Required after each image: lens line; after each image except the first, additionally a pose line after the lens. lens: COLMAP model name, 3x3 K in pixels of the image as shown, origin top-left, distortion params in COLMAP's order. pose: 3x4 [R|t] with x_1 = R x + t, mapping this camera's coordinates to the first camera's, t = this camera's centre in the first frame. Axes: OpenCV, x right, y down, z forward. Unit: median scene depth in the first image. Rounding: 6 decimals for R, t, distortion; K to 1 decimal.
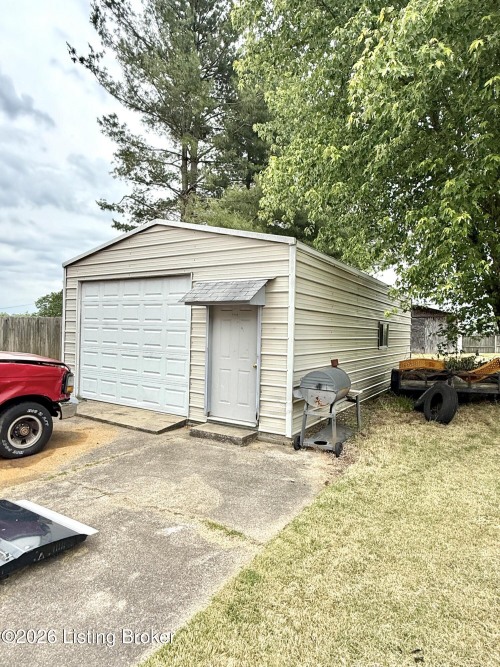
lens RADIAL K [[401.8, 0, 250.5], [0, 401.8, 332.9], [0, 0, 1]] dist [-0.000640, 0.000763]
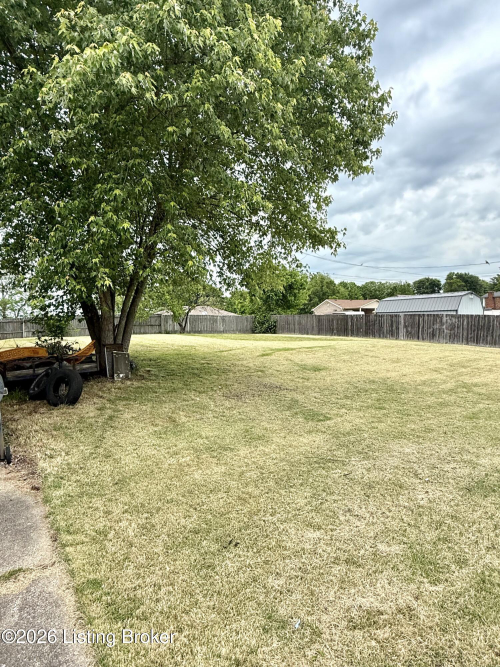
lens RADIAL K [[401.8, 0, 251.0], [0, 401.8, 334.0], [0, 0, 1]] dist [-0.000640, 0.000763]
pose [[0.423618, -0.058965, 0.903920, -0.435867], [0.021696, 0.998253, 0.054951, -0.019223], [-0.905581, -0.003667, 0.424157, 0.170555]]
